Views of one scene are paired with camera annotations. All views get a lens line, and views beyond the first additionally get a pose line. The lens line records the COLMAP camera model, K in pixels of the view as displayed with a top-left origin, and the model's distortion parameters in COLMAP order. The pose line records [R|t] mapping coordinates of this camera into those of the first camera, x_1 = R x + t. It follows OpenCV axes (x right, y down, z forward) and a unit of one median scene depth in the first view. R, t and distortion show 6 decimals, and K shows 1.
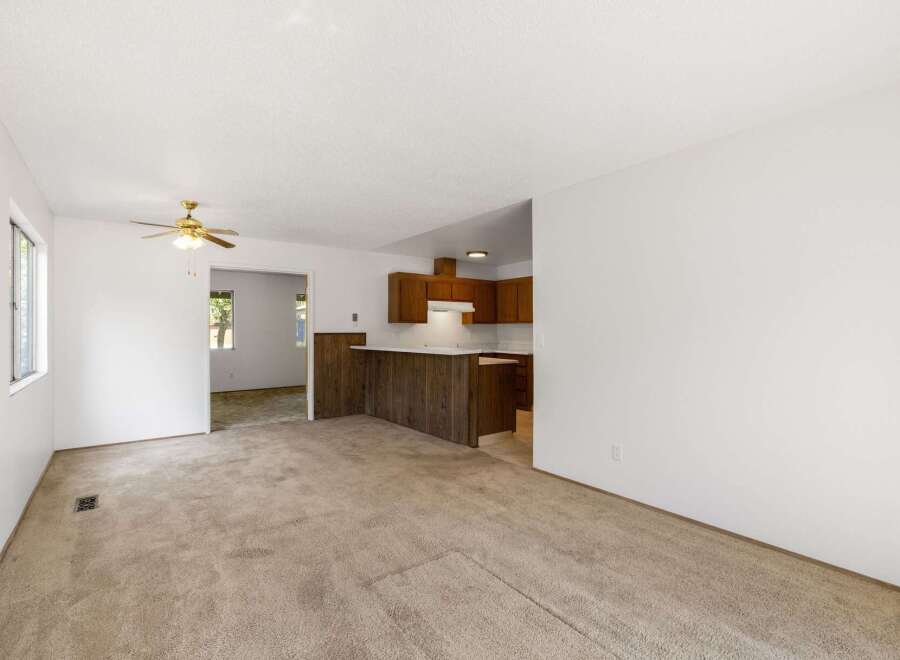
lens RADIAL K [[440.9, 0, 447.7], [0, 440.9, 330.3], [0, 0, 1]] dist [-0.004762, 0.000178]
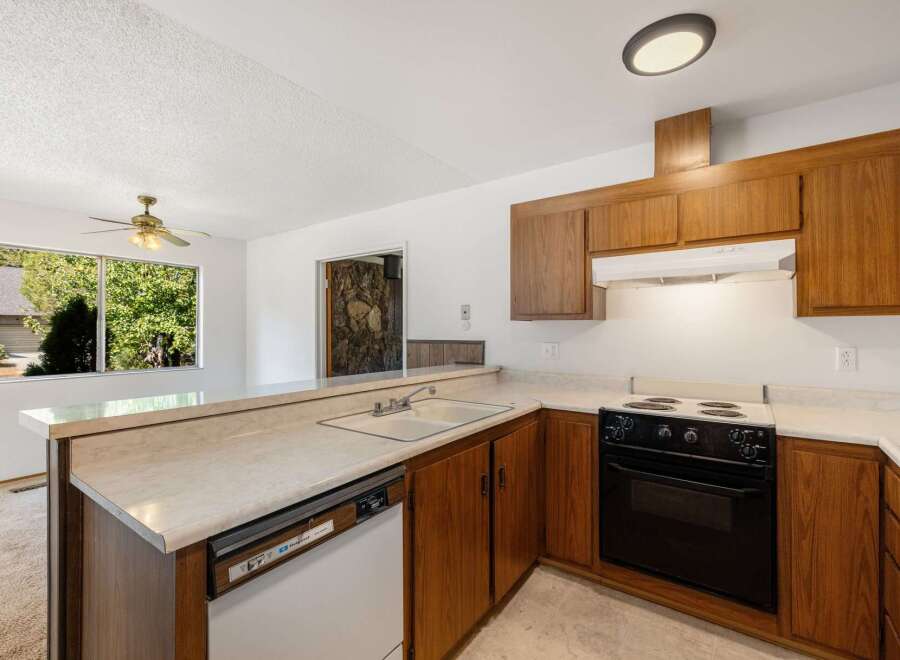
lens RADIAL K [[412.6, 0, 454.4], [0, 412.6, 326.9], [0, 0, 1]] dist [0.002003, 0.000125]
pose [[0.297922, -0.005948, -0.954572, 0.254983], [0.003424, 0.999981, -0.005163, -0.008271], [0.954584, -0.001731, 0.297937, 0.787093]]
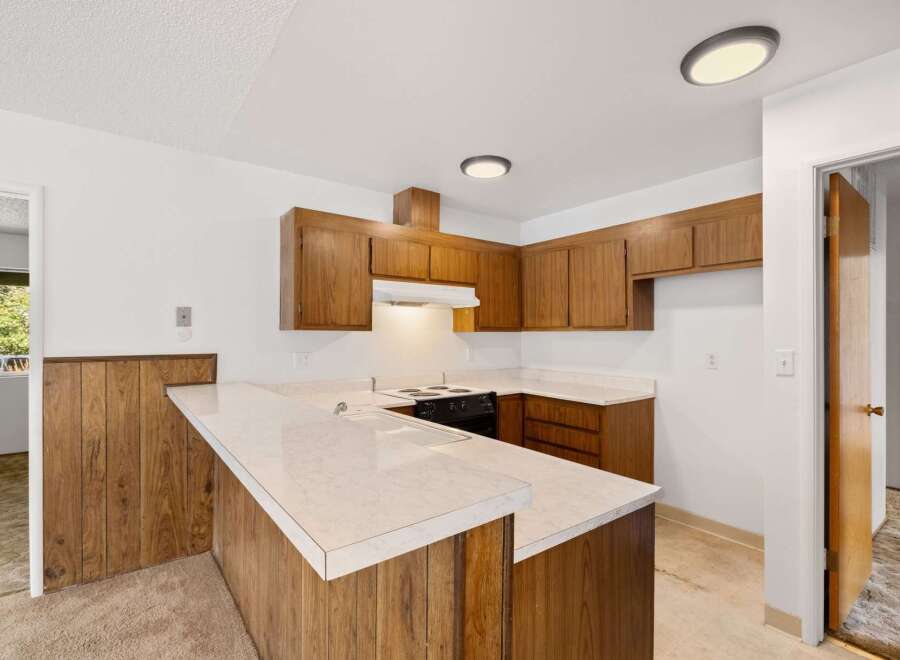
lens RADIAL K [[440.9, 0, 453.1], [0, 440.9, 333.6], [0, 0, 1]] dist [-0.004762, 0.000178]
pose [[0.999961, 0.002604, 0.008478, 0.030984], [-0.002599, 0.999996, -0.000622, -0.013220], [-0.008479, 0.000600, 0.999964, 0.560267]]
